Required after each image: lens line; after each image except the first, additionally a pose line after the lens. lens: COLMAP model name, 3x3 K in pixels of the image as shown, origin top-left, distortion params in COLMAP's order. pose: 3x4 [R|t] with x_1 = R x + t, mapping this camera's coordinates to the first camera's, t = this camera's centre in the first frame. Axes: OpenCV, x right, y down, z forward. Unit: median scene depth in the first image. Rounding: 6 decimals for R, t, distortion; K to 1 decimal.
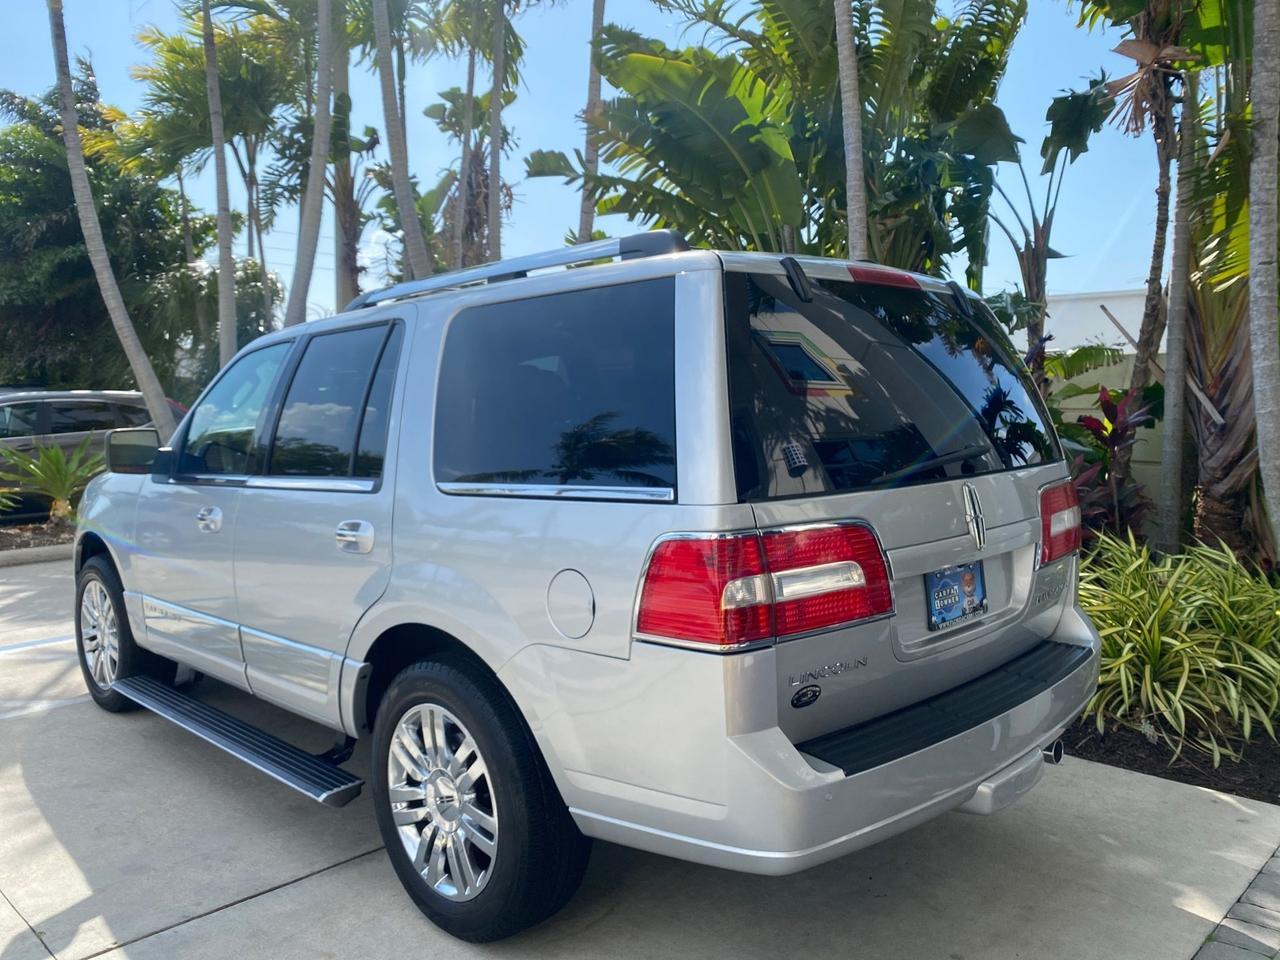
lens RADIAL K [[990.2, 0, 639.2], [0, 990.2, 474.9], [0, 0, 1]] dist [0.009507, -0.005170]
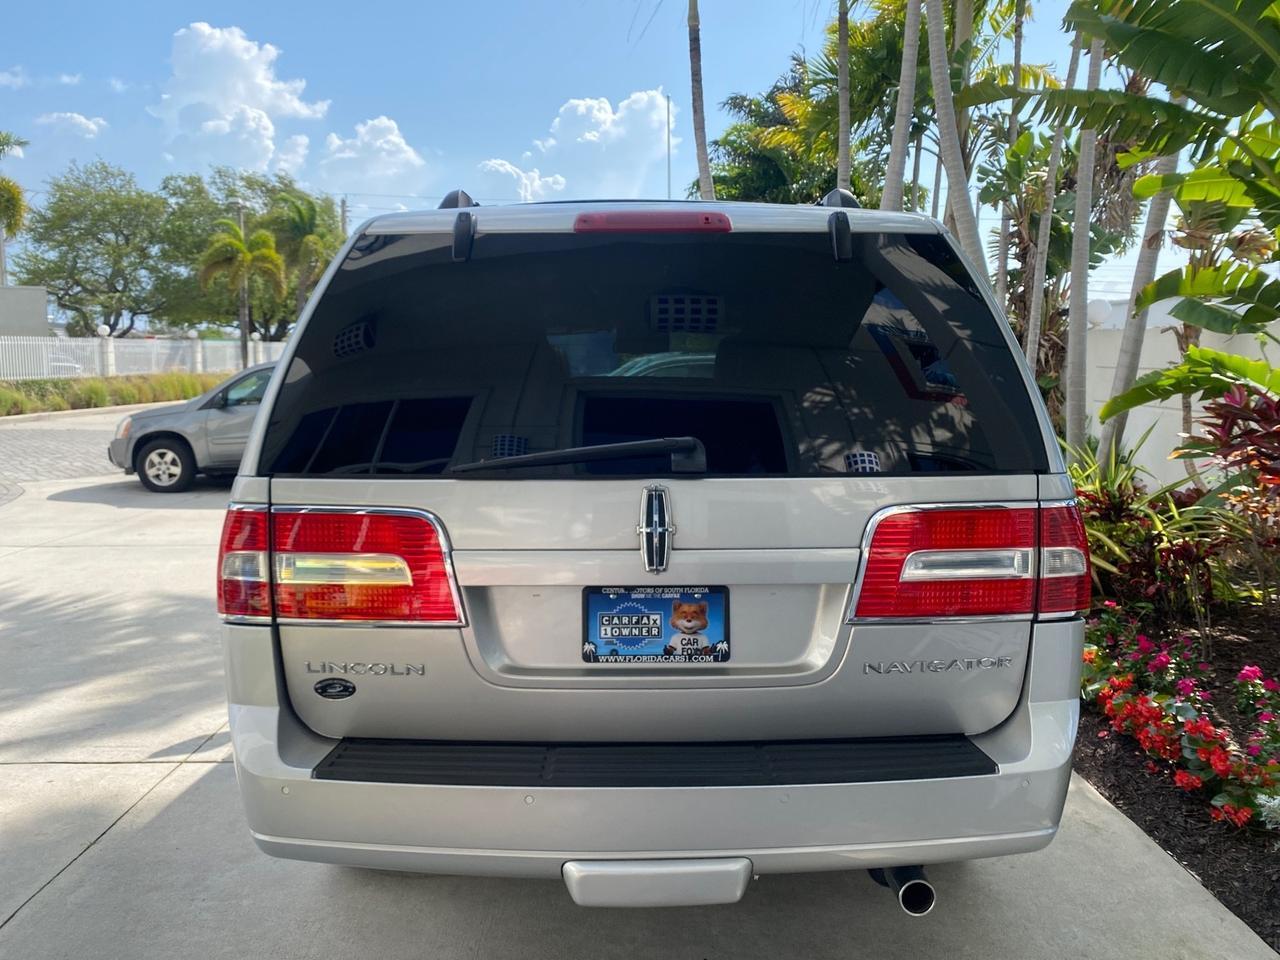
lens RADIAL K [[980.3, 0, 639.1], [0, 980.3, 470.8], [0, 0, 1]] dist [0.011270, 0.000824]
pose [[0.723611, 0.085979, -0.684832, 0.490730], [-0.061064, 0.996295, 0.060561, -0.027854], [0.687502, -0.002004, 0.726180, 0.255559]]
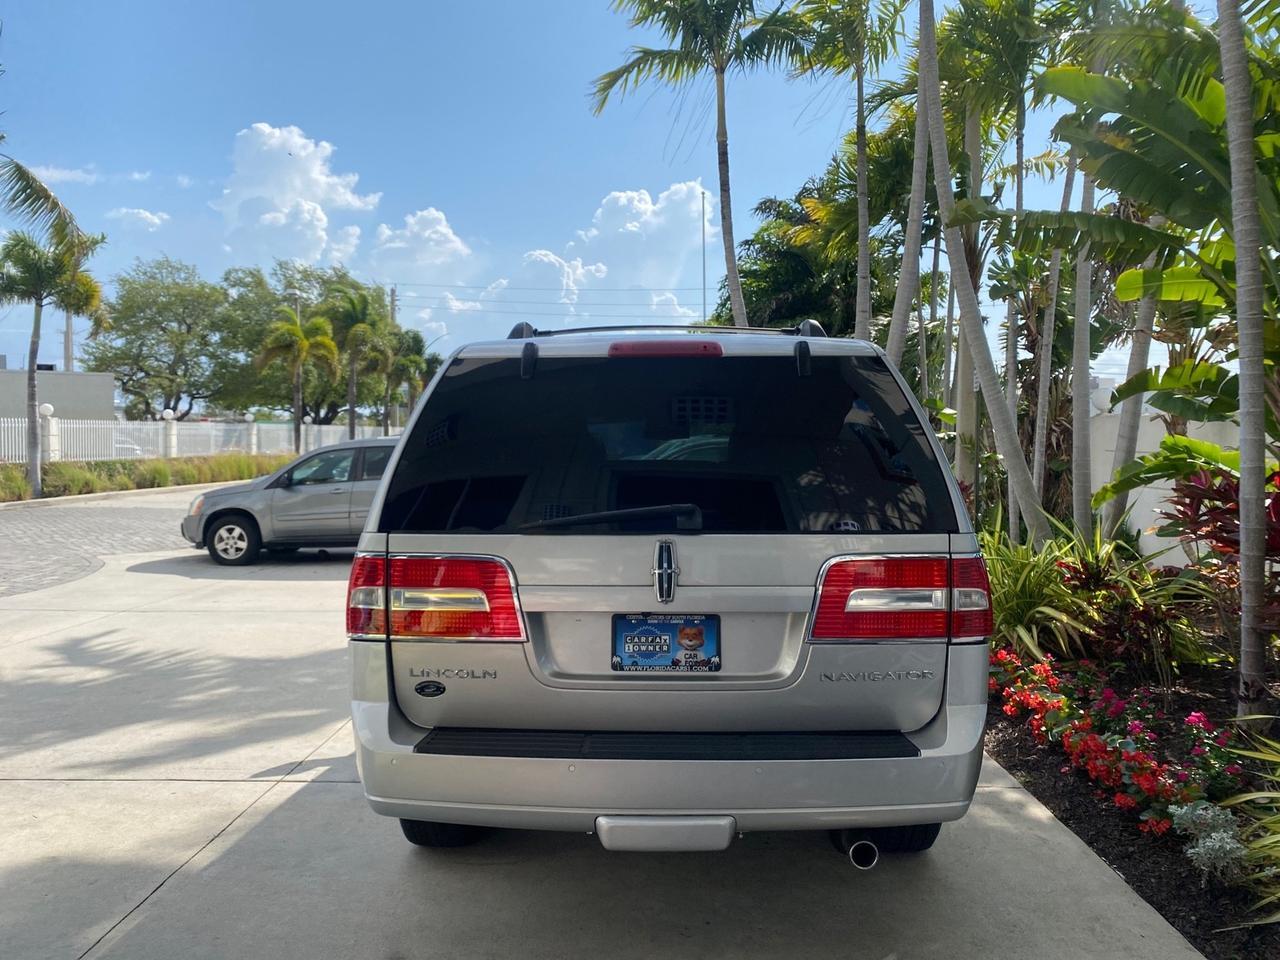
lens RADIAL K [[980.3, 0, 639.1], [0, 980.3, 470.8], [0, 0, 1]] dist [0.011270, 0.000824]
pose [[0.695513, 0.030601, -0.717862, 0.619036], [-0.064253, 0.997739, -0.019721, -0.024550], [0.715635, 0.059841, 0.695906, 0.143005]]
